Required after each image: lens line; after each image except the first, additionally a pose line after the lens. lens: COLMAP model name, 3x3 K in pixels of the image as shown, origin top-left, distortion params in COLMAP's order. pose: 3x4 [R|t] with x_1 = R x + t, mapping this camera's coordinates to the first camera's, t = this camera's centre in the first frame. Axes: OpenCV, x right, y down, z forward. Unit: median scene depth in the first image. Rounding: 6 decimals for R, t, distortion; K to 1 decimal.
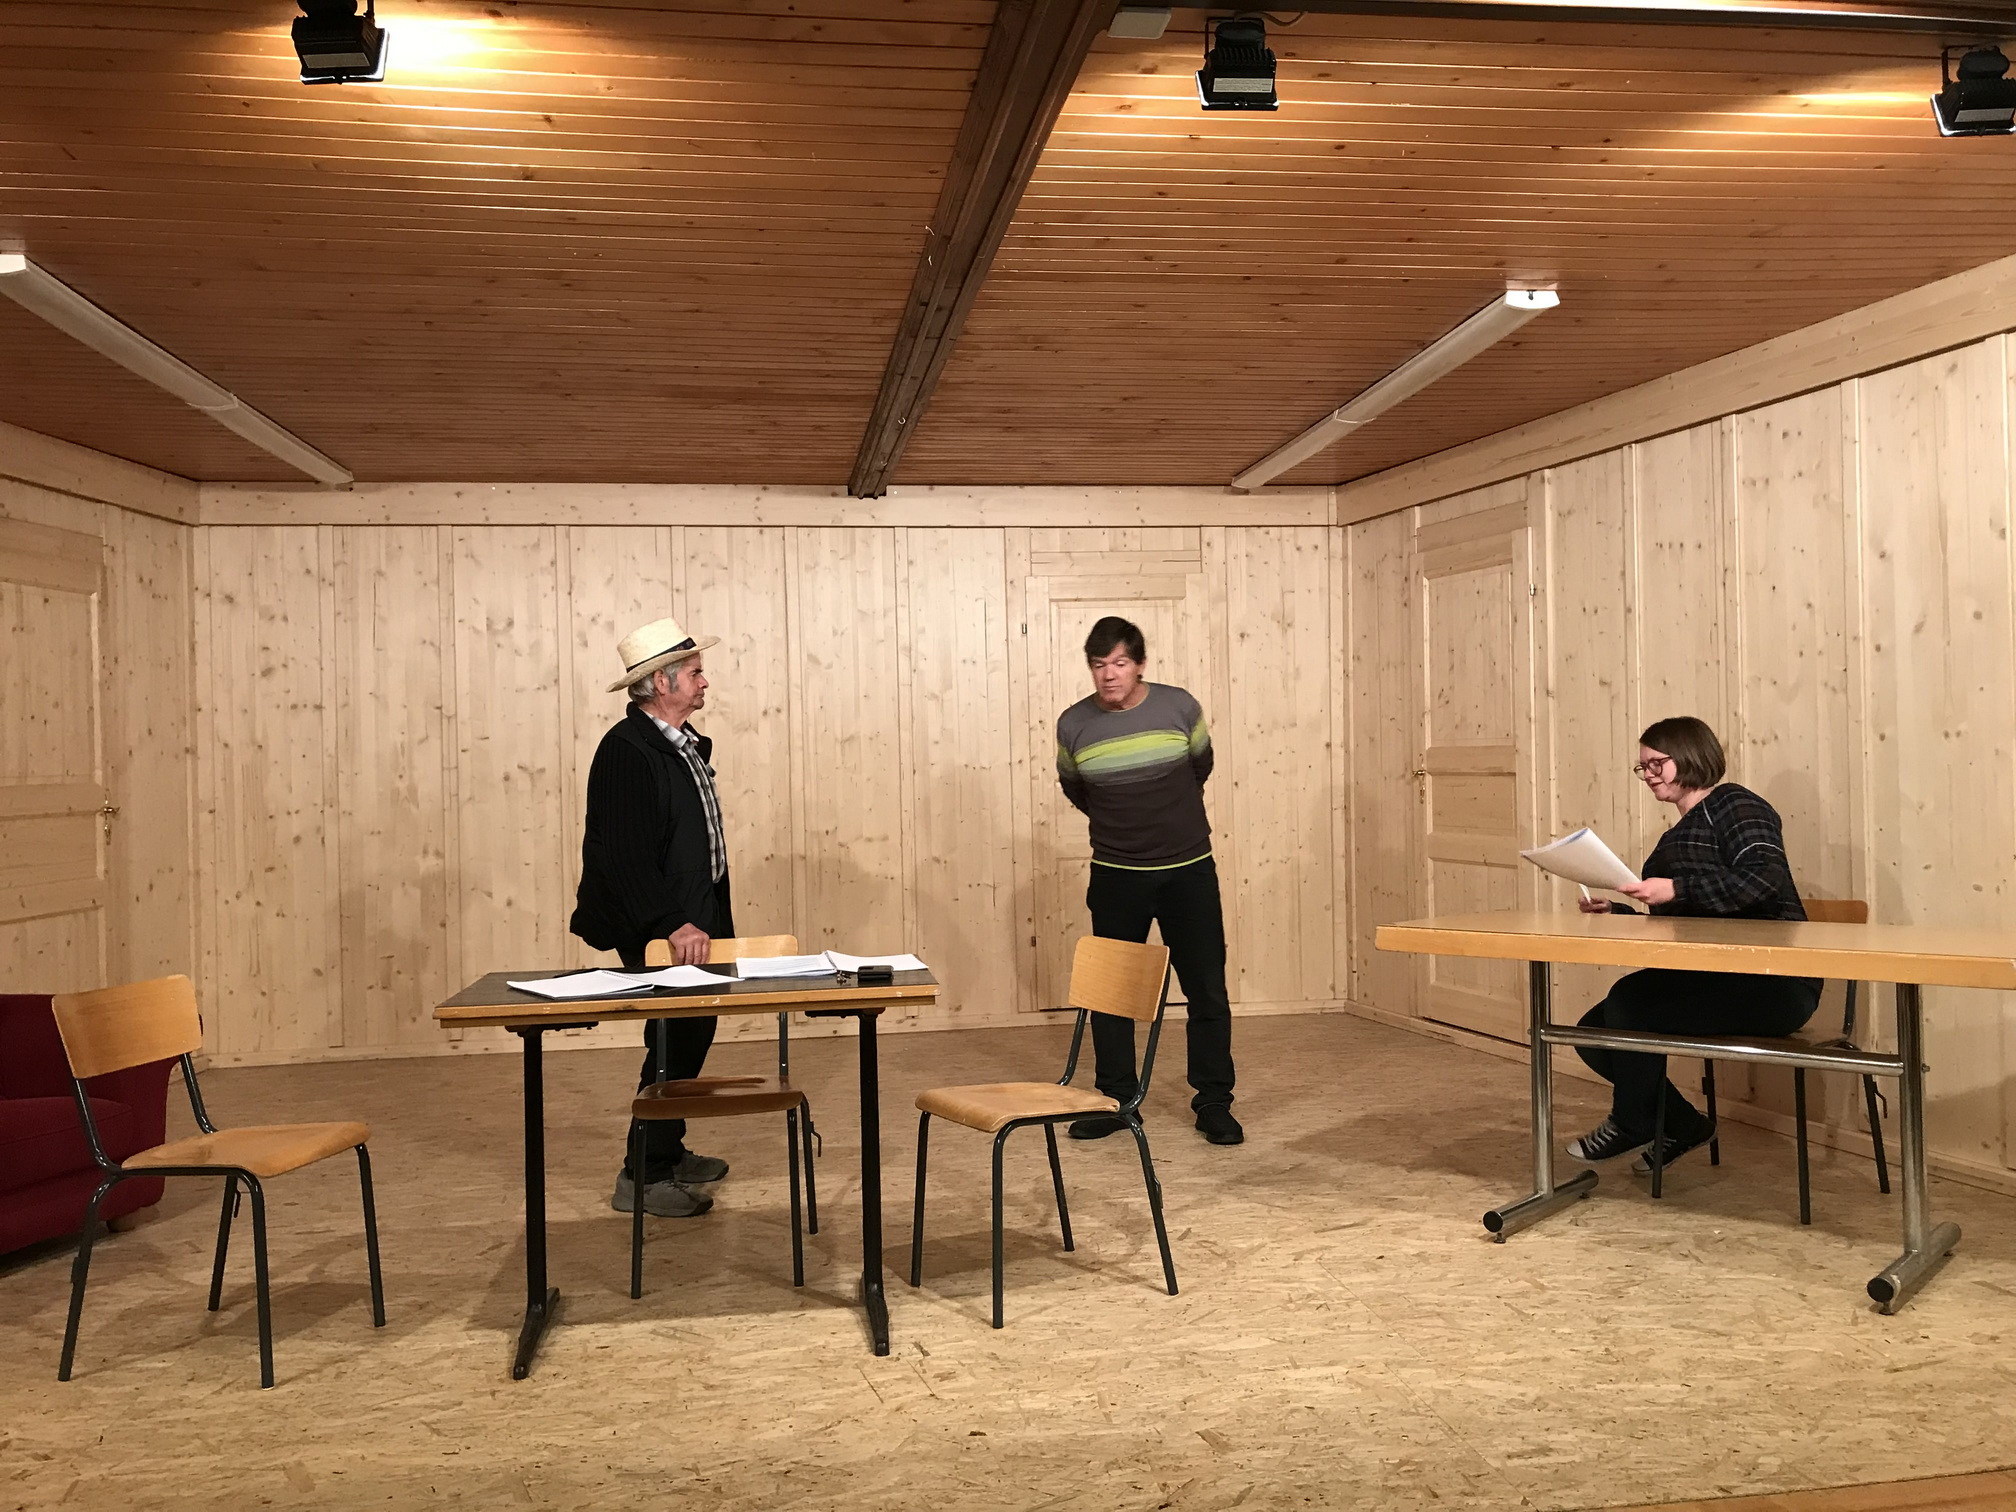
lens RADIAL K [[1661.6, 0, 1002.3], [0, 1661.6, 743.9], [0, 0, 1]] dist [0.031609, -0.032547]
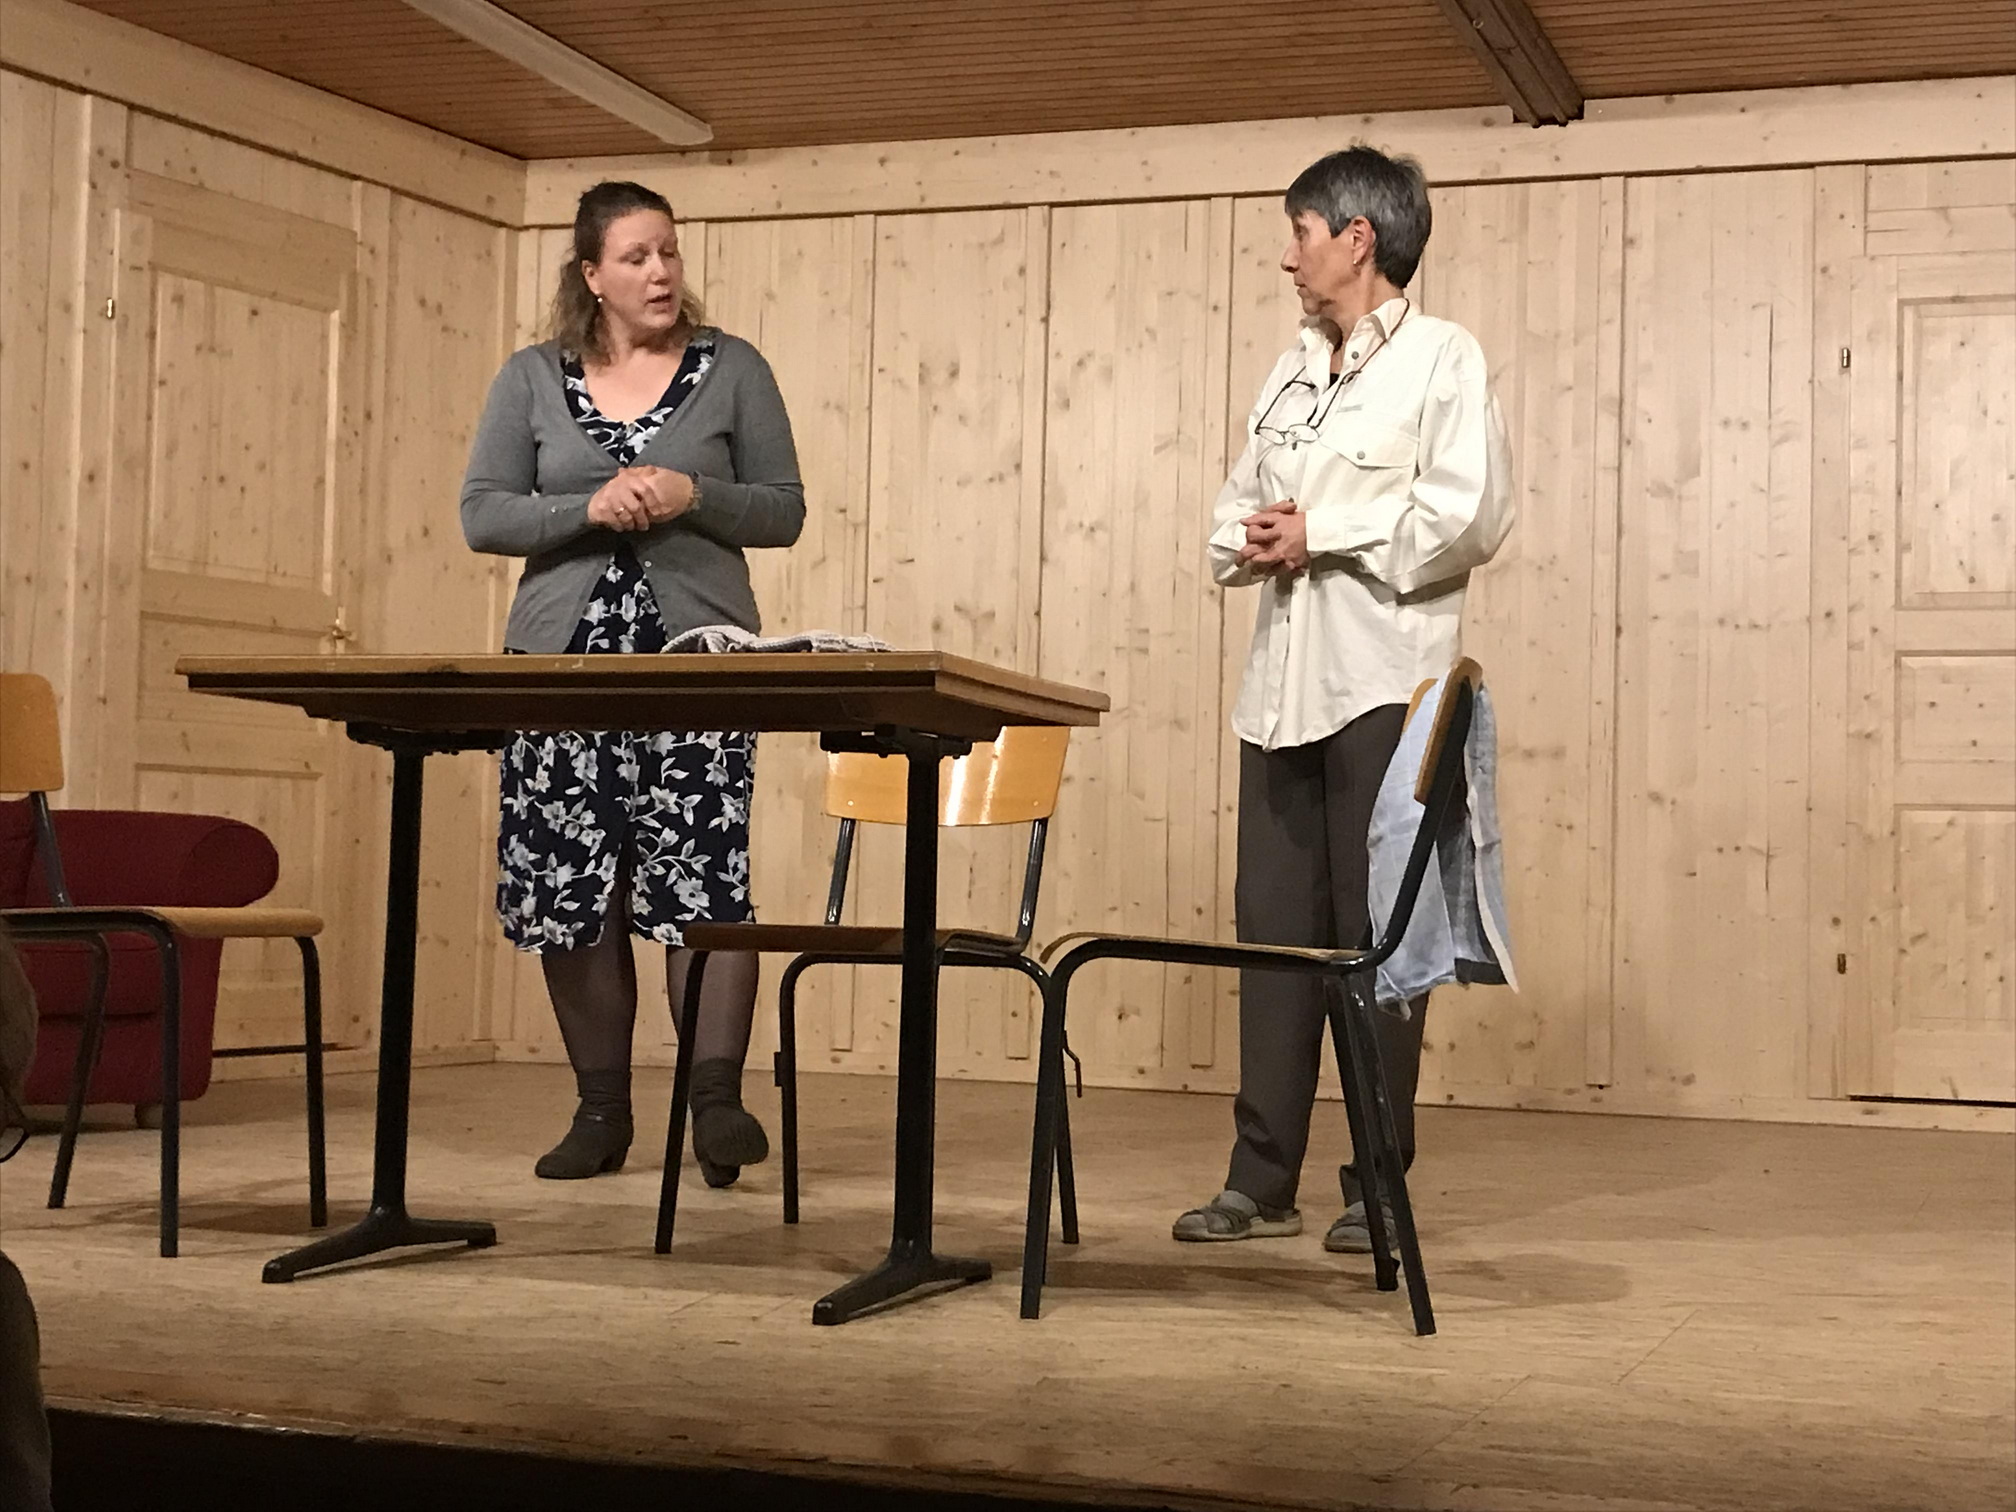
lens RADIAL K [[3062.4, 0, 998.0], [0, 3062.4, 742.8], [0, 0, 1]] dist [0.077017, 0.000000]
pose [[0.887436, 0.025628, -0.460217, 0.241264], [-0.043543, 0.998649, -0.028351, 0.095944], [0.458869, 0.045198, 0.887354, 0.027288]]
